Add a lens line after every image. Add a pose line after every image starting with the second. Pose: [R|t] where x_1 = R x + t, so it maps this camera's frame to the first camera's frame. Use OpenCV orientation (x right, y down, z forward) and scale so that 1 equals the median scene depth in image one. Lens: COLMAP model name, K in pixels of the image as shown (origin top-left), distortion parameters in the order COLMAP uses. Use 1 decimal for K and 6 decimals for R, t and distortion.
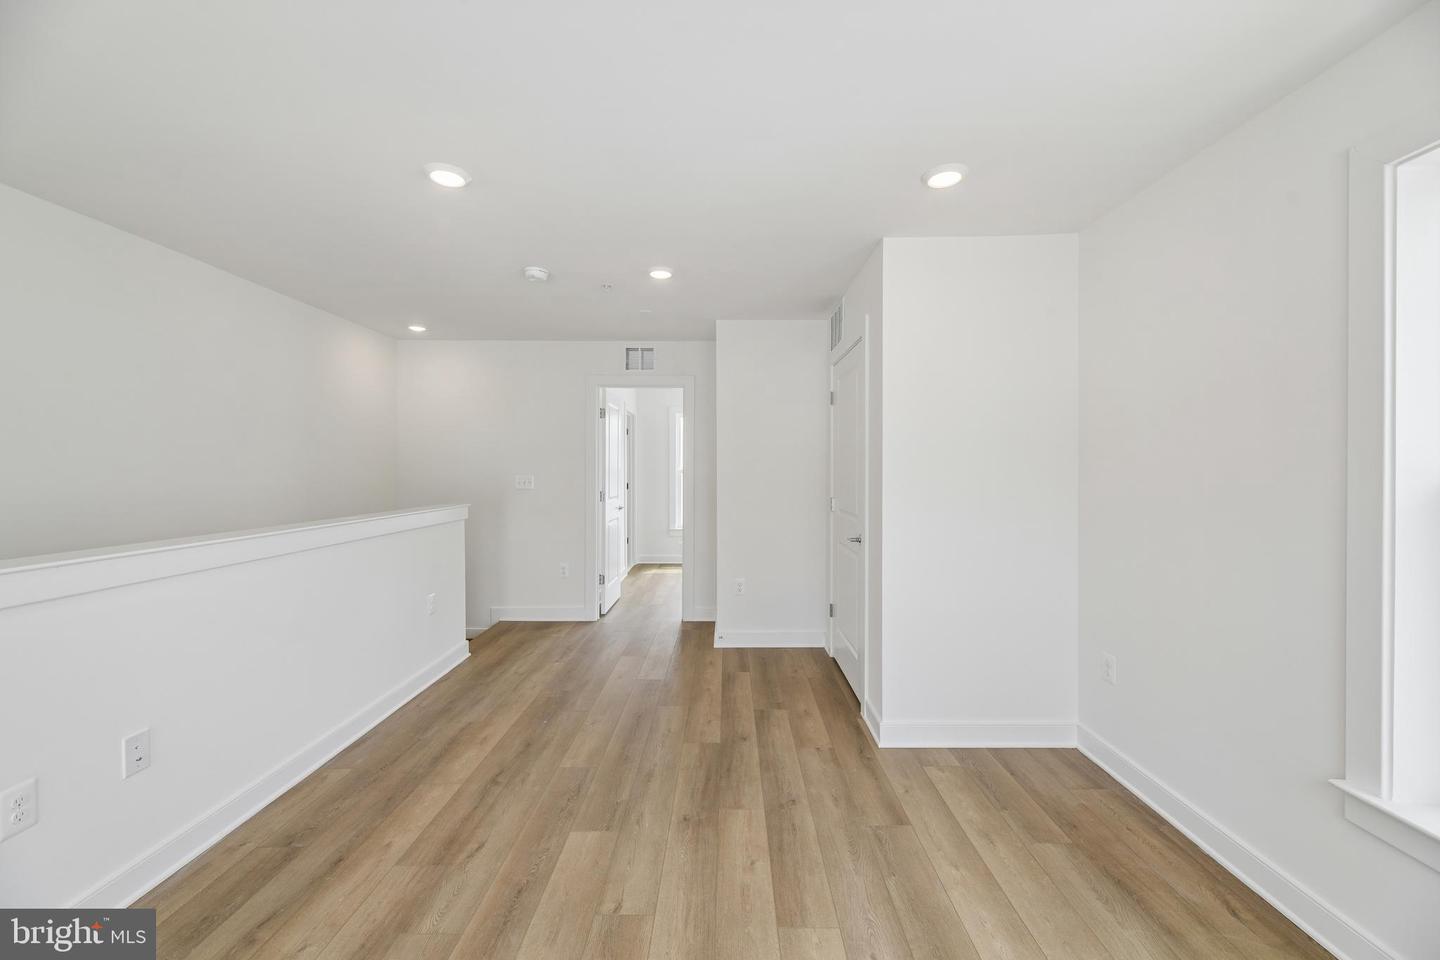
lens RADIAL K [[575.5, 0, 725.4], [0, 575.5, 470.9], [0, 0, 1]] dist [0.009980, -0.000250]
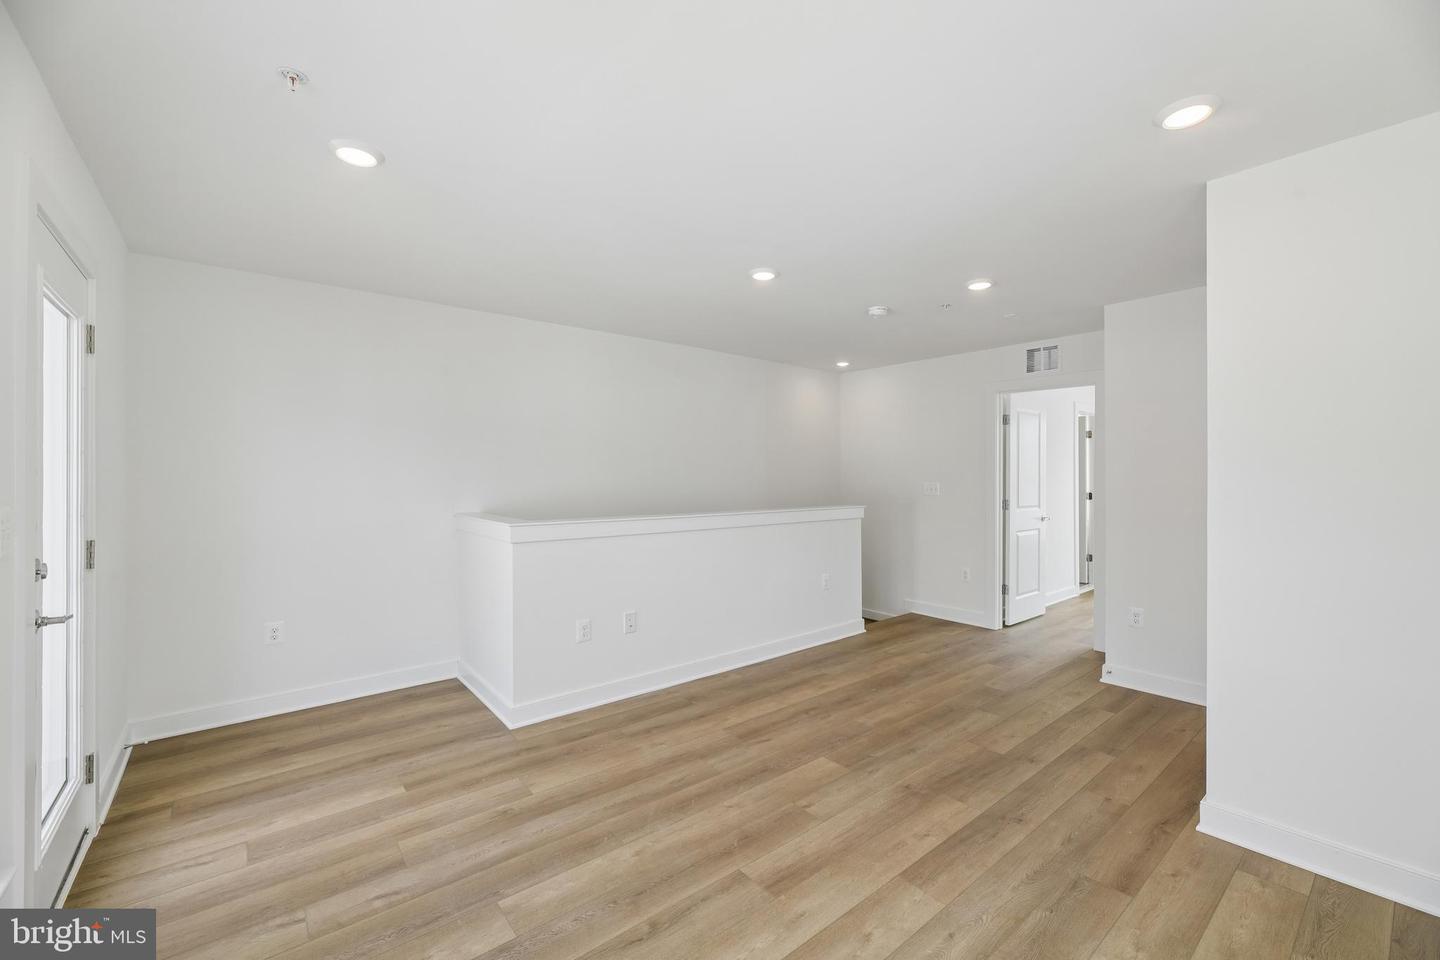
lens RADIAL K [[589.2, 0, 731.0], [0, 589.2, 474.4], [0, 0, 1]] dist [0.001304, -0.004389]
pose [[0.642883, -0.002025, -0.765962, 0.481749], [-0.003206, 0.999981, -0.005334, -0.000557], [0.765958, 0.005885, 0.642864, -0.006557]]
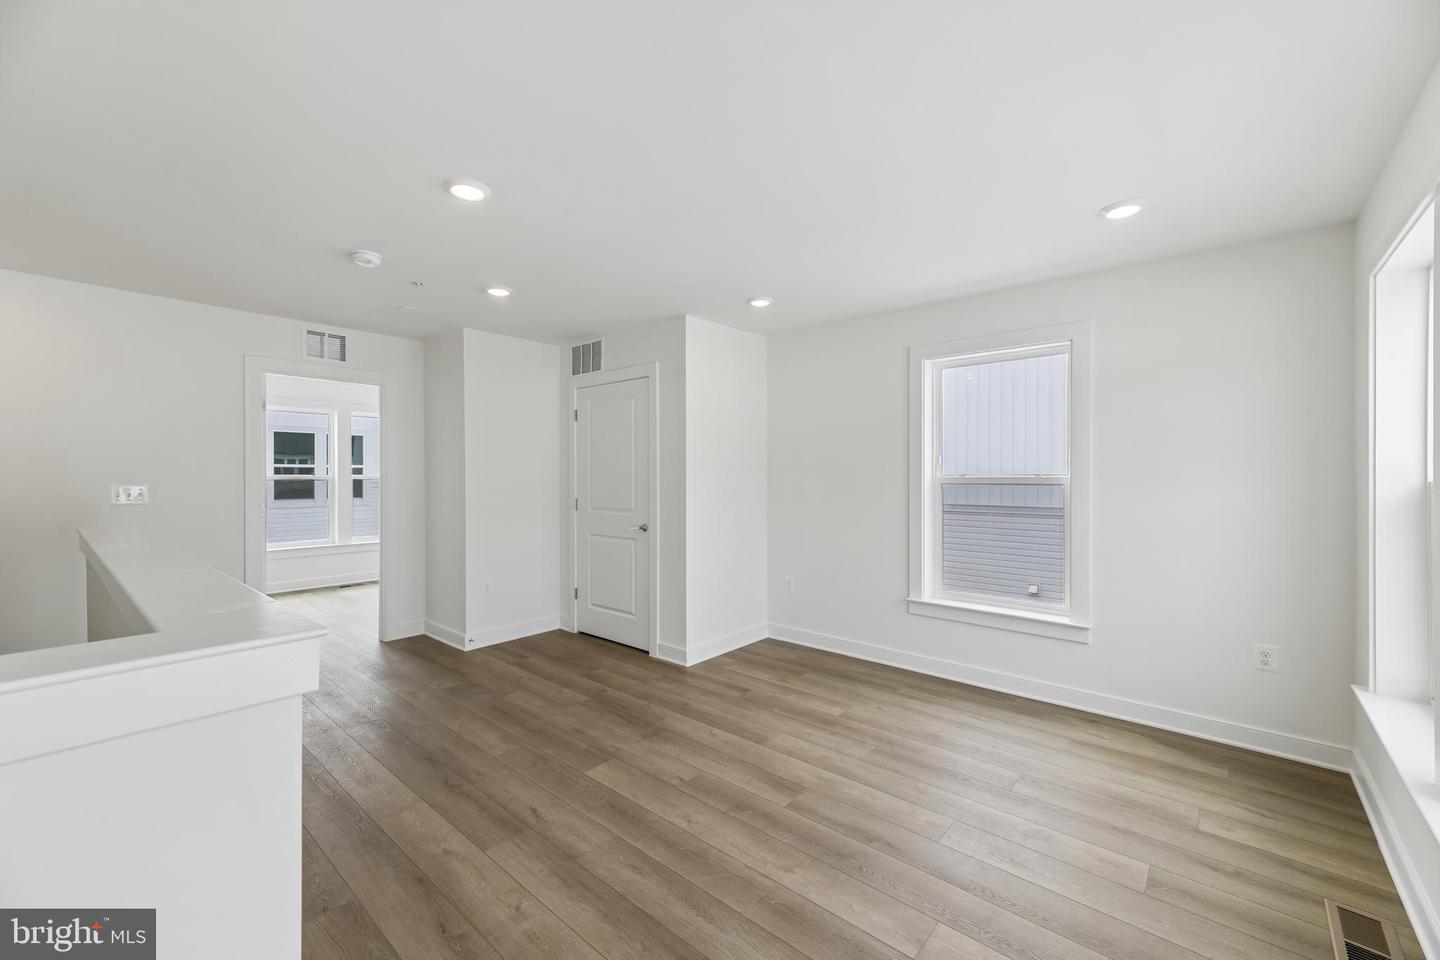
lens RADIAL K [[575.5, 0, 725.4], [0, 575.5, 470.9], [0, 0, 1]] dist [0.009980, -0.000250]
pose [[0.649348, 0.004059, 0.760481, -0.782656], [0.005019, 0.999941, -0.009623, 0.003164], [-0.760475, 0.010066, 0.649289, -0.013040]]
